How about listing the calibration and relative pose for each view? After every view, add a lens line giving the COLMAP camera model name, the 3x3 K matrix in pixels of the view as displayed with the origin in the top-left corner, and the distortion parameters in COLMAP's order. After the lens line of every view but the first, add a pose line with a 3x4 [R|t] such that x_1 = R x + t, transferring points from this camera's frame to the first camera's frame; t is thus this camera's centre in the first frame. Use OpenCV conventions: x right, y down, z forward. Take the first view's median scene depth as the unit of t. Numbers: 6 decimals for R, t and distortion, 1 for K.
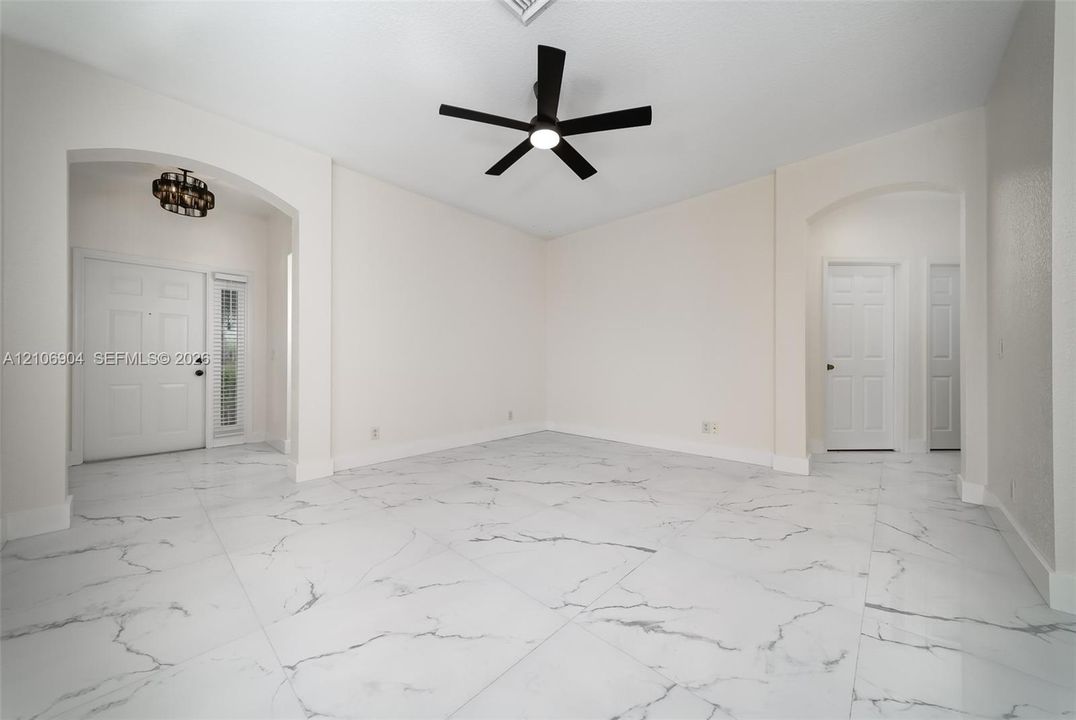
lens RADIAL K [[378.4, 0, 540.1], [0, 378.4, 359.0], [0, 0, 1]] dist [0.020690, -0.007857]
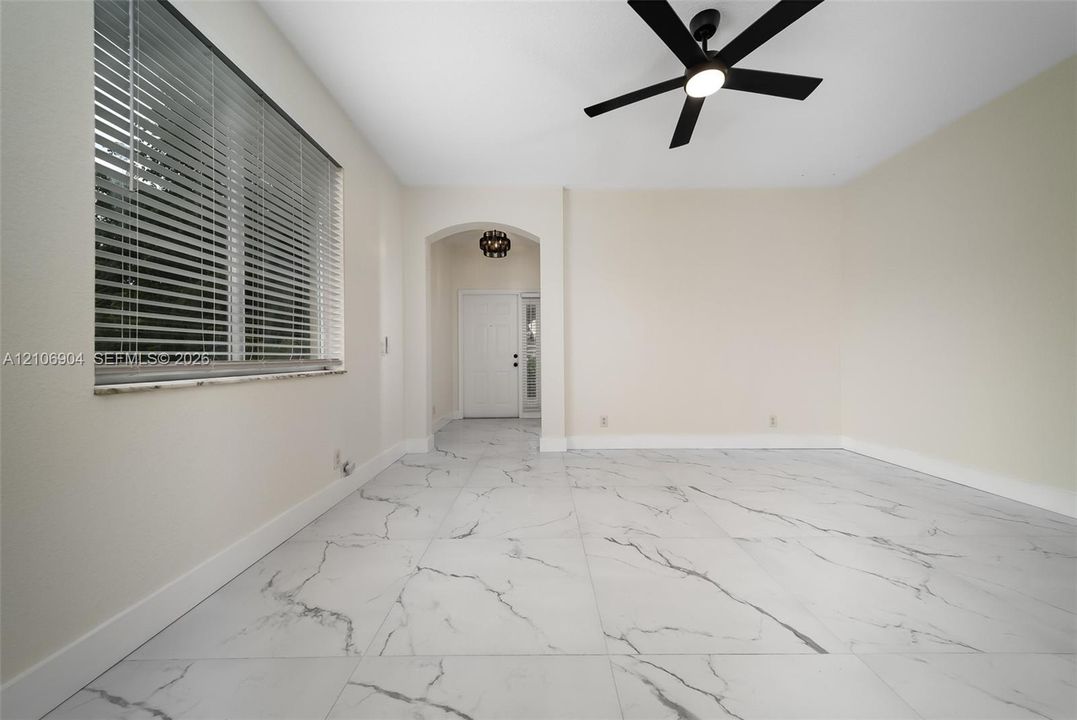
lens RADIAL K [[379.6, 0, 542.1], [0, 379.6, 354.7], [0, 0, 1]] dist [0.021971, -0.007759]
pose [[0.686139, -0.008353, -0.727422, 0.348841], [0.012645, 0.999920, 0.000445, -0.001057], [0.727361, -0.009504, 0.686190, 0.166671]]
